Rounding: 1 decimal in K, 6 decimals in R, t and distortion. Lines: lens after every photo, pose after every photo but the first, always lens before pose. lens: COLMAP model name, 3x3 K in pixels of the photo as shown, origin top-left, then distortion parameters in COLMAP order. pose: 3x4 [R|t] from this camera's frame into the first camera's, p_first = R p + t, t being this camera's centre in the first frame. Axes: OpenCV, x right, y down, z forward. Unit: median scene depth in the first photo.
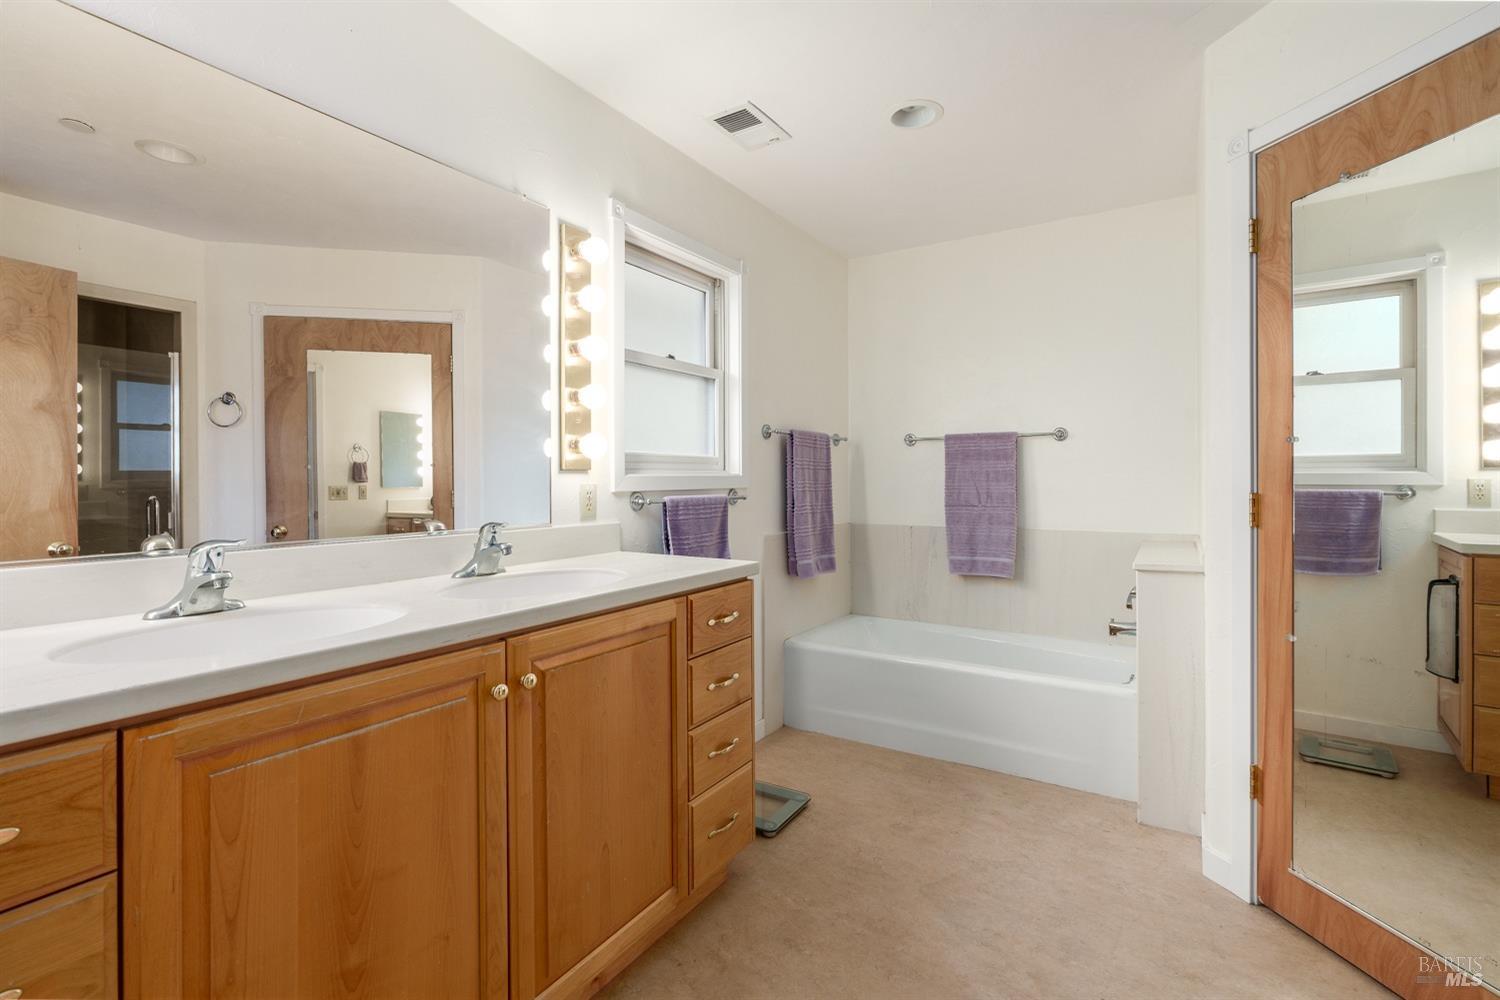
lens RADIAL K [[689.4, 0, 746.9], [0, 689.4, 491.3], [0, 0, 1]] dist [-0.002049, -0.000041]
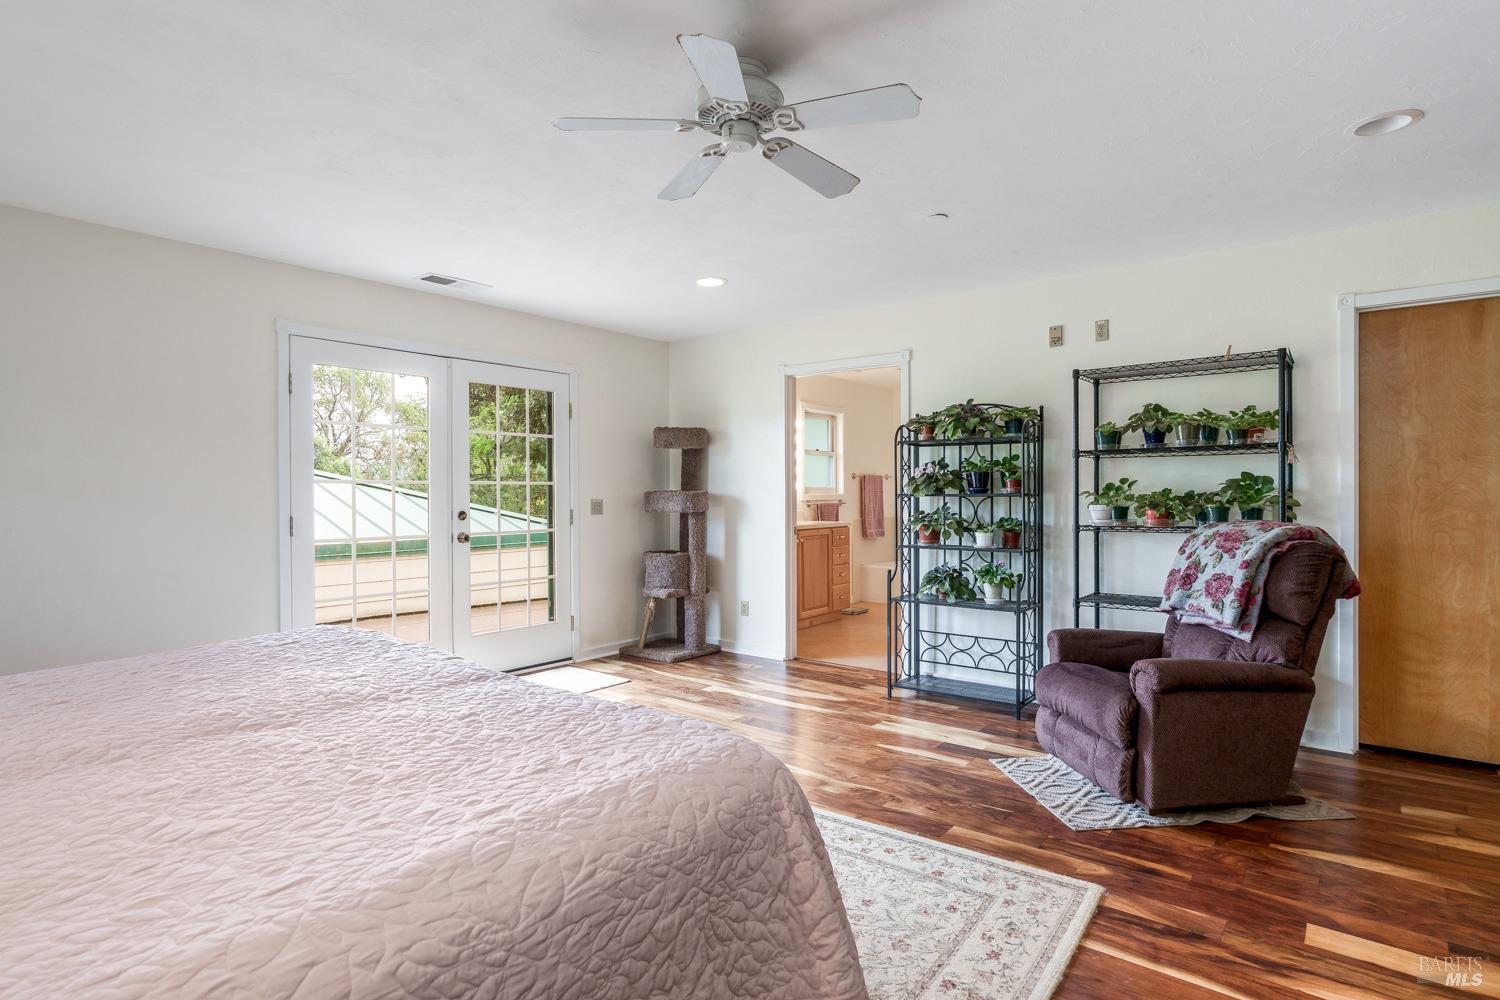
lens RADIAL K [[761.3, 0, 748.1], [0, 761.3, 499.1], [0, 0, 1]] dist [-0.000818, -0.000017]
pose [[0.993916, 0.000851, -0.110141, -0.047602], [-0.001740, 0.999967, -0.007972, 0.017134], [0.110131, 0.008115, 0.993884, -1.776418]]
